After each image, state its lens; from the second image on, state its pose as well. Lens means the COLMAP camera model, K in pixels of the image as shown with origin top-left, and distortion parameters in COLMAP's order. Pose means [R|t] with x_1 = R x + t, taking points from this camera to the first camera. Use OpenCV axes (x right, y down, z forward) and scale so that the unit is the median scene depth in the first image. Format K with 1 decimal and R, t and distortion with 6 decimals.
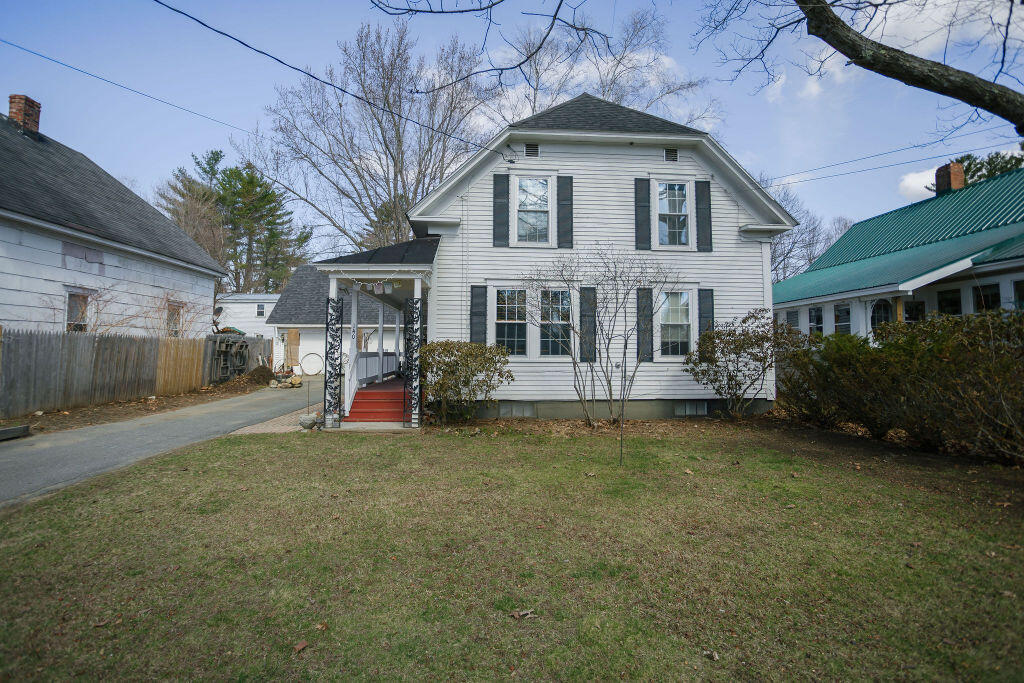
lens RADIAL K [[494.9, 0, 513.6], [0, 494.9, 323.3], [0, 0, 1]] dist [-0.010909, 0.005510]
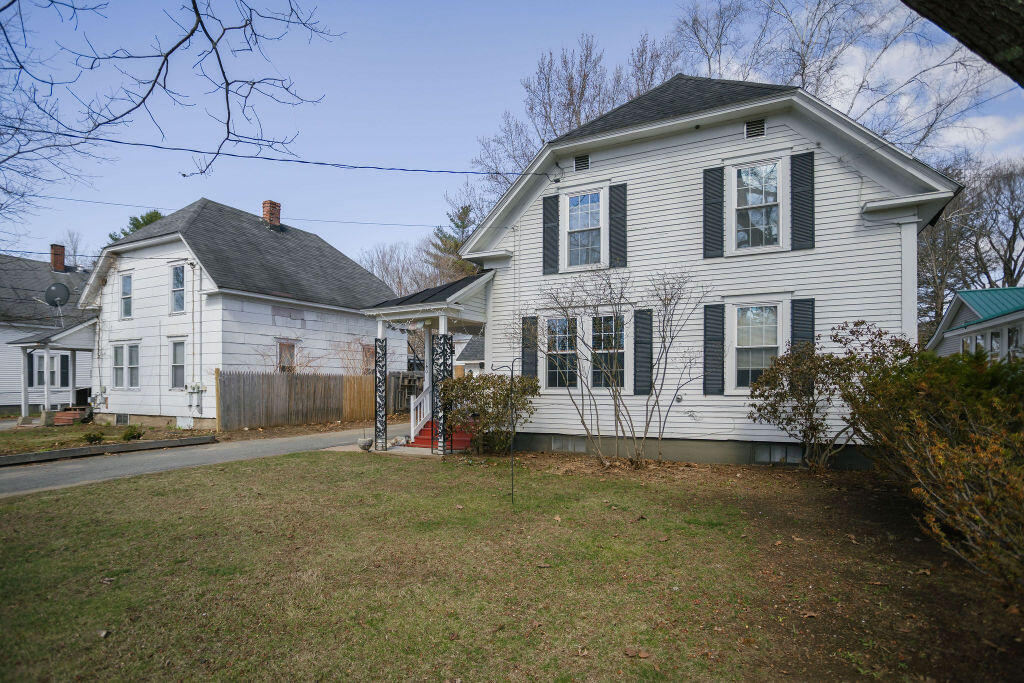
lens RADIAL K [[523.3, 0, 528.0], [0, 523.3, 385.9], [0, 0, 1]] dist [-0.006637, 0.001224]
pose [[0.863552, -0.005324, -0.504232, 0.435095], [0.036001, 0.998044, 0.051117, 0.007317], [0.502974, -0.062295, 0.862054, 0.092606]]
